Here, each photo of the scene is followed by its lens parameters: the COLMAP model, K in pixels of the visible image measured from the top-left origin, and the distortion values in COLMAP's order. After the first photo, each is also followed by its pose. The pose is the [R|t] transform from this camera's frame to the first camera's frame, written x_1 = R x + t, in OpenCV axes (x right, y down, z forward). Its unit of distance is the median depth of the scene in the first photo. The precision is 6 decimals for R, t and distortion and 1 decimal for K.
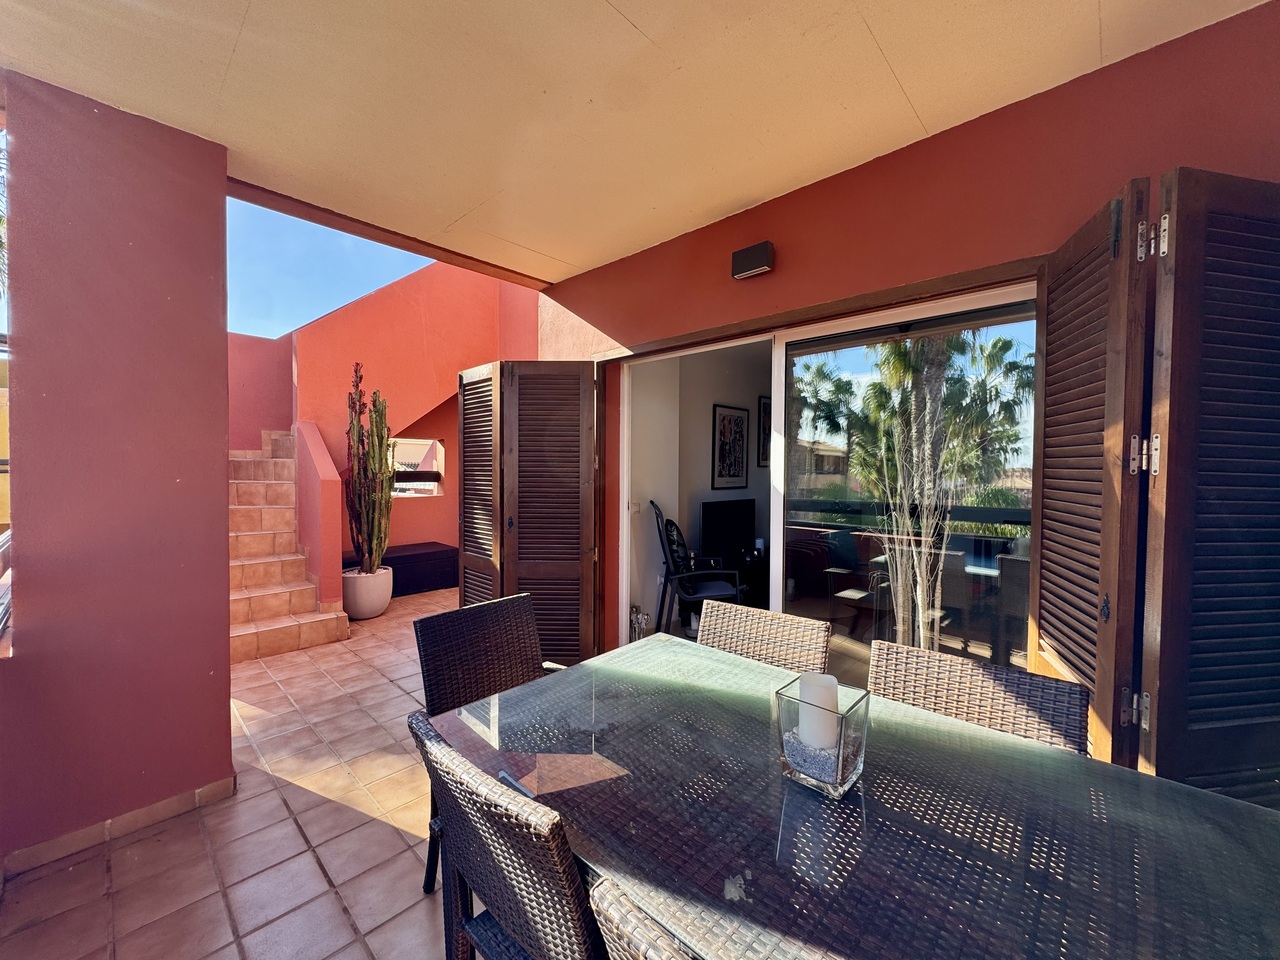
lens RADIAL K [[512.0, 0, 639.3], [0, 512.0, 483.9], [0, 0, 1]] dist [-0.003036, 0.000305]
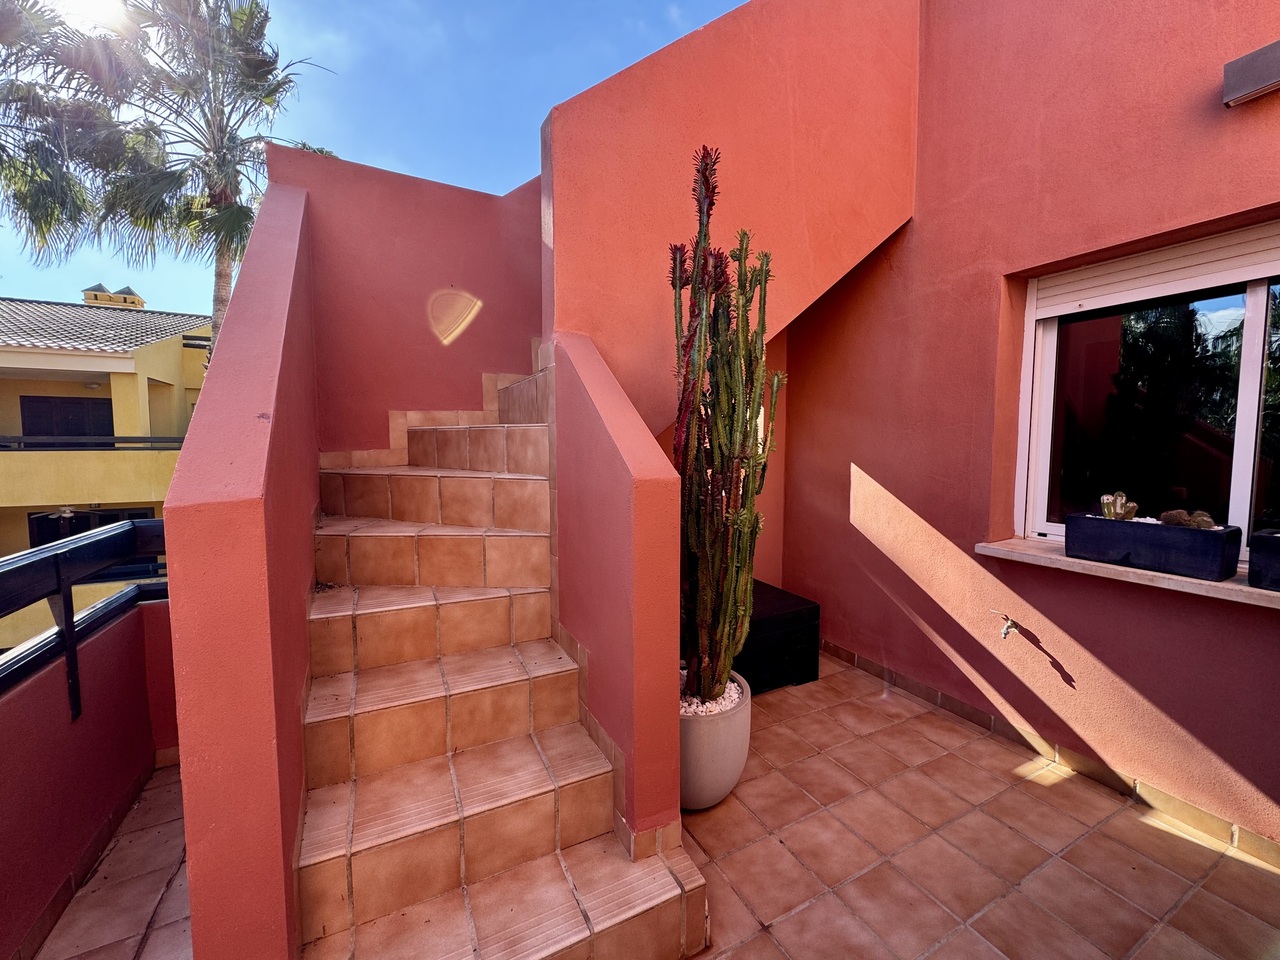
lens RADIAL K [[512.0, 0, 637.2], [0, 512.0, 479.4], [0, 0, 1]] dist [-0.003036, 0.000305]
pose [[0.942982, 0.016789, -0.332419, -0.463194], [-0.002950, 0.999109, 0.042094, -0.020129], [0.332830, -0.038713, 0.942192, 0.621712]]
